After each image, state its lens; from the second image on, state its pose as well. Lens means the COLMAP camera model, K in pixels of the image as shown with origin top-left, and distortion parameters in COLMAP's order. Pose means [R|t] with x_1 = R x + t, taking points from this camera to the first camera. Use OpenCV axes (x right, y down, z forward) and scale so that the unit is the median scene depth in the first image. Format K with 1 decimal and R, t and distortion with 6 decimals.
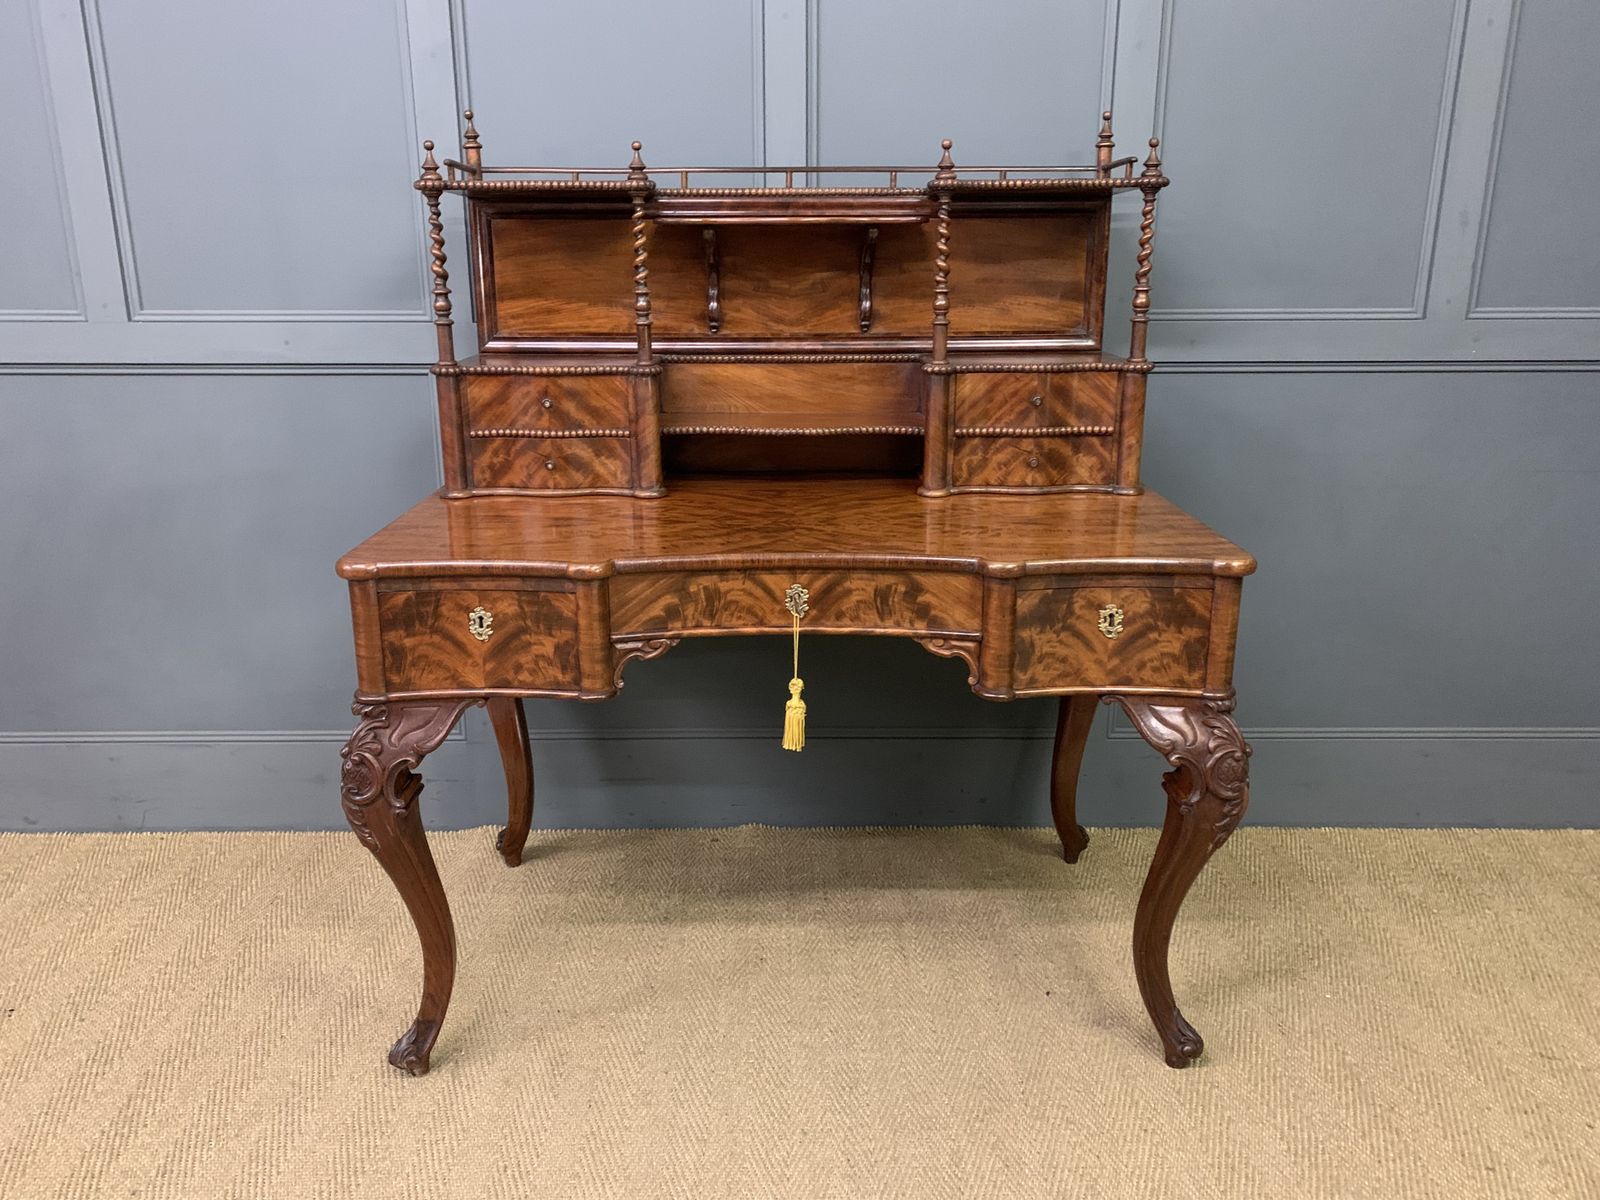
lens RADIAL K [[1237.8, 0, 790.5], [0, 1237.8, 584.8], [0, 0, 1]] dist [0.041466, -0.031148]
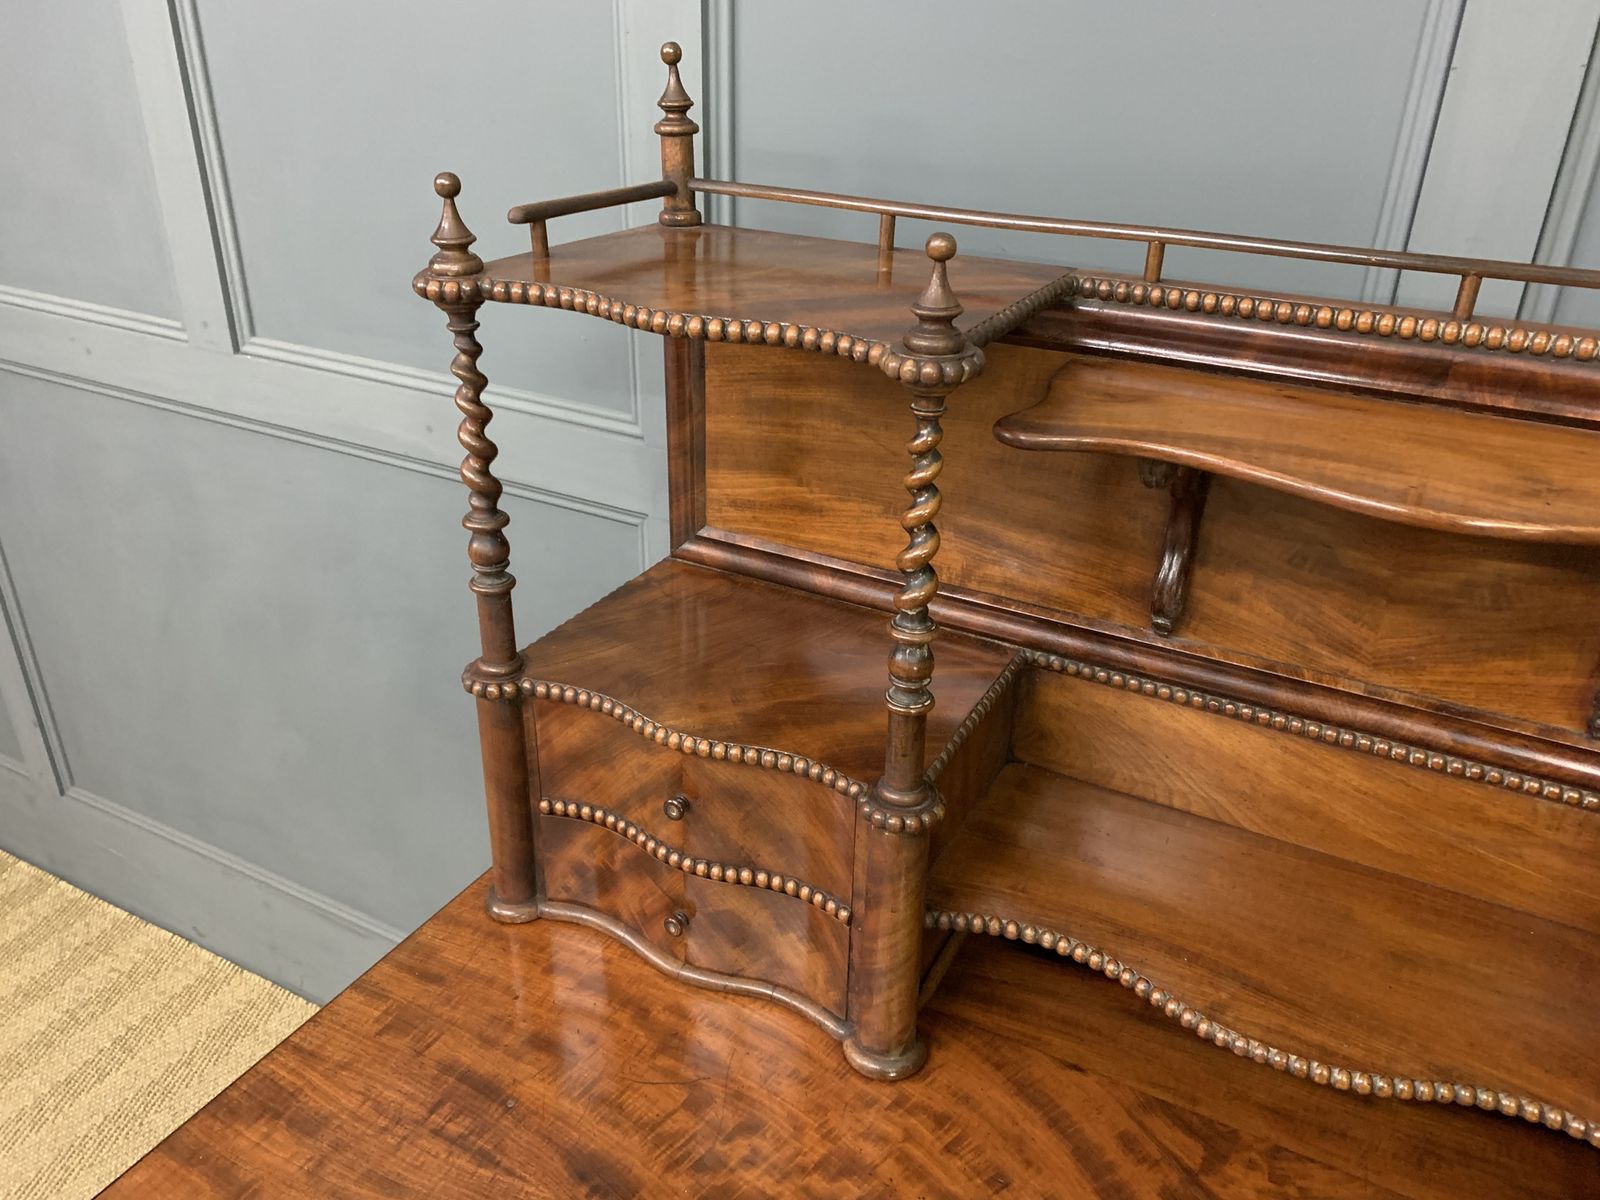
lens RADIAL K [[1237.8, 0, 801.5], [0, 1237.8, 596.0], [0, 0, 1]] dist [0.041466, -0.031148]
pose [[0.878203, 0.234777, -0.416701, 0.000728], [-0.152327, 0.963160, 0.221629, -0.313284], [0.453383, -0.131160, 0.881613, 0.649316]]
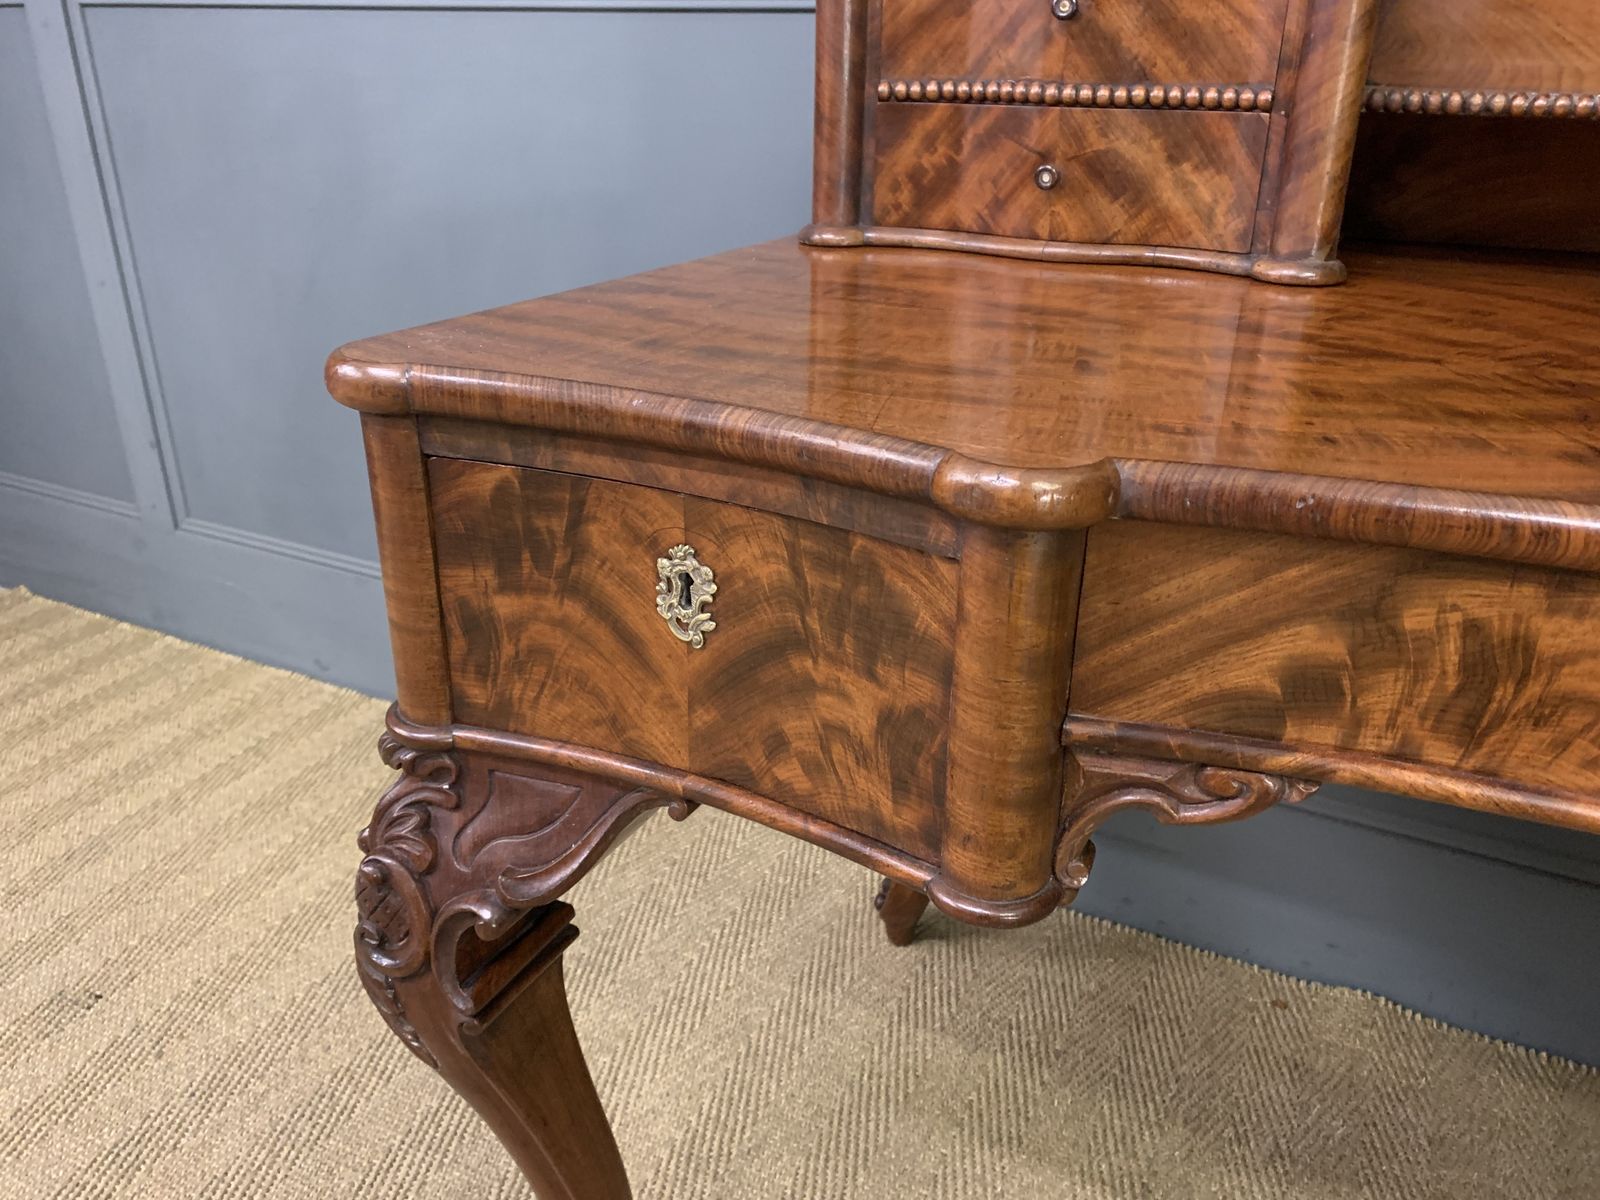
lens RADIAL K [[1237.8, 0, 803.1], [0, 1237.8, 596.6], [0, 0, 1]] dist [0.041466, -0.031148]
pose [[0.888950, 0.198664, -0.412675, -0.071896], [-0.137277, 0.975176, 0.173743, -0.024026], [0.436947, -0.097798, 0.894155, 0.596023]]
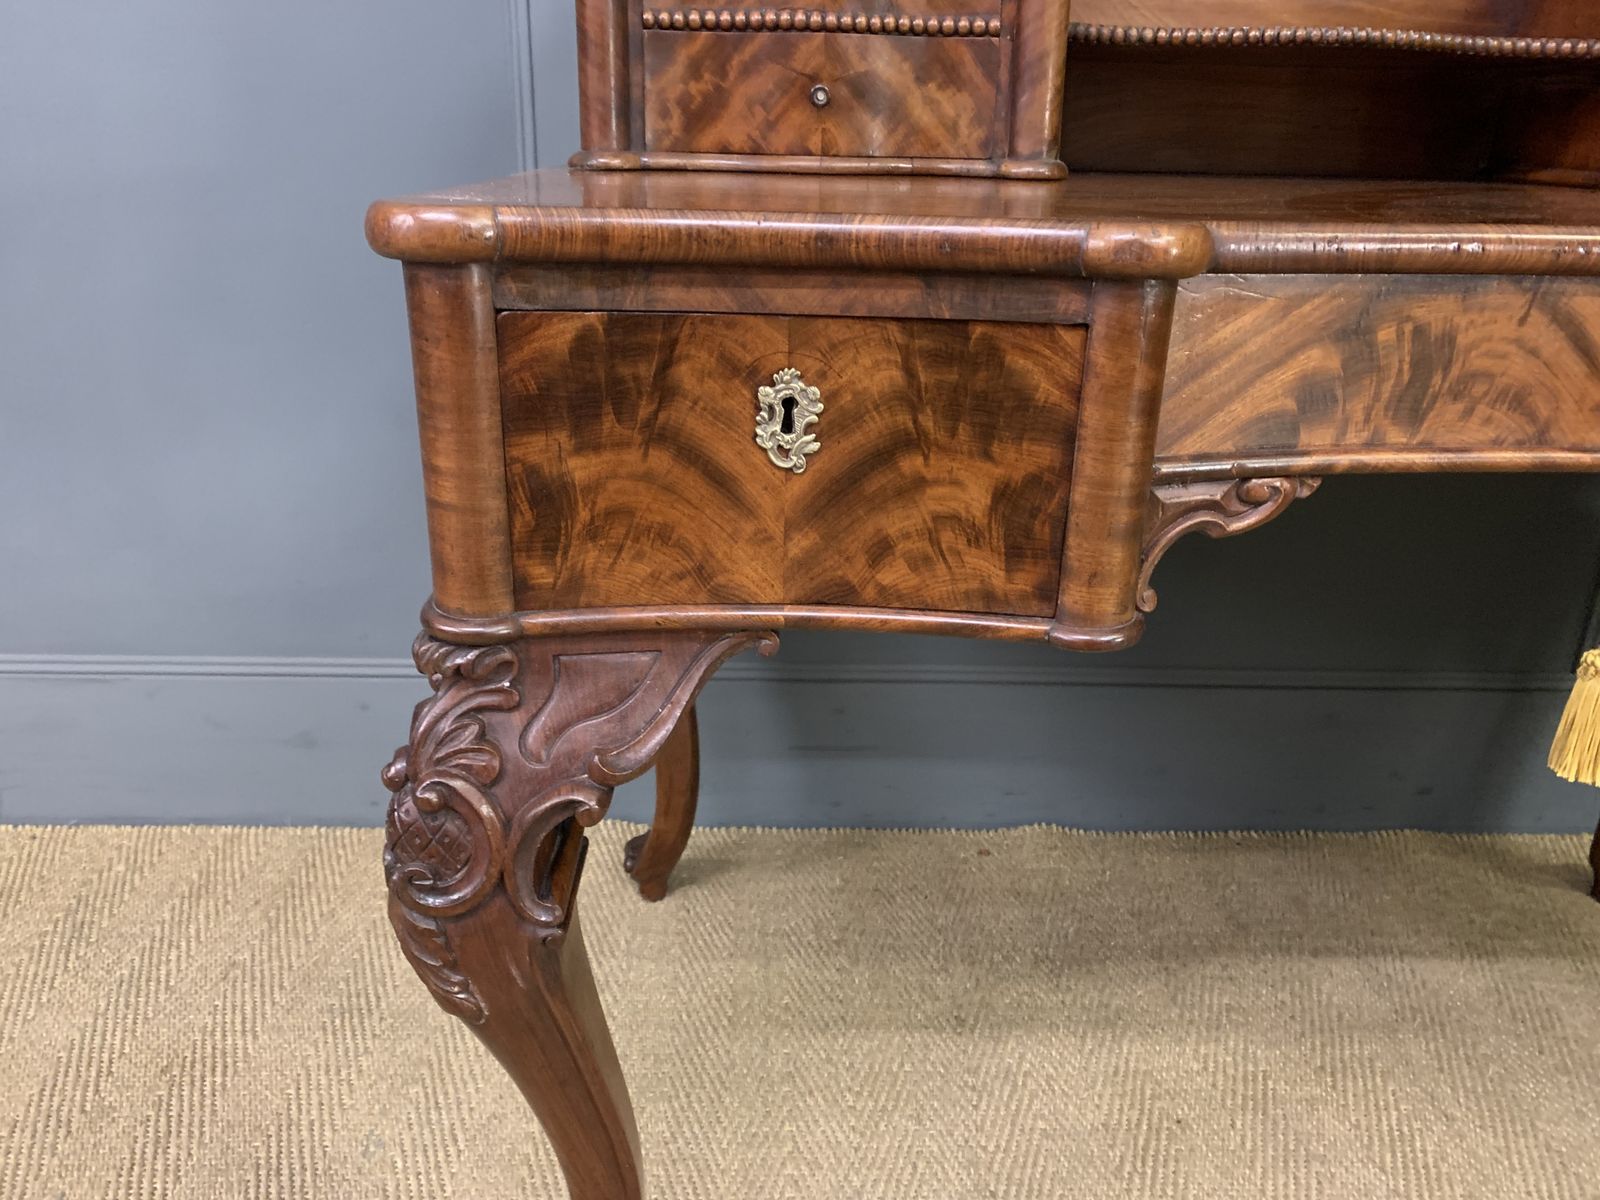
lens RADIAL K [[1237.8, 0, 801.0], [0, 1237.8, 612.8], [0, 0, 1]] dist [0.041466, -0.031148]
pose [[0.999444, 0.016916, 0.028740, -0.210726], [-0.019874, 0.994170, 0.105973, 0.039981], [-0.026779, -0.106486, 0.993954, 0.538861]]
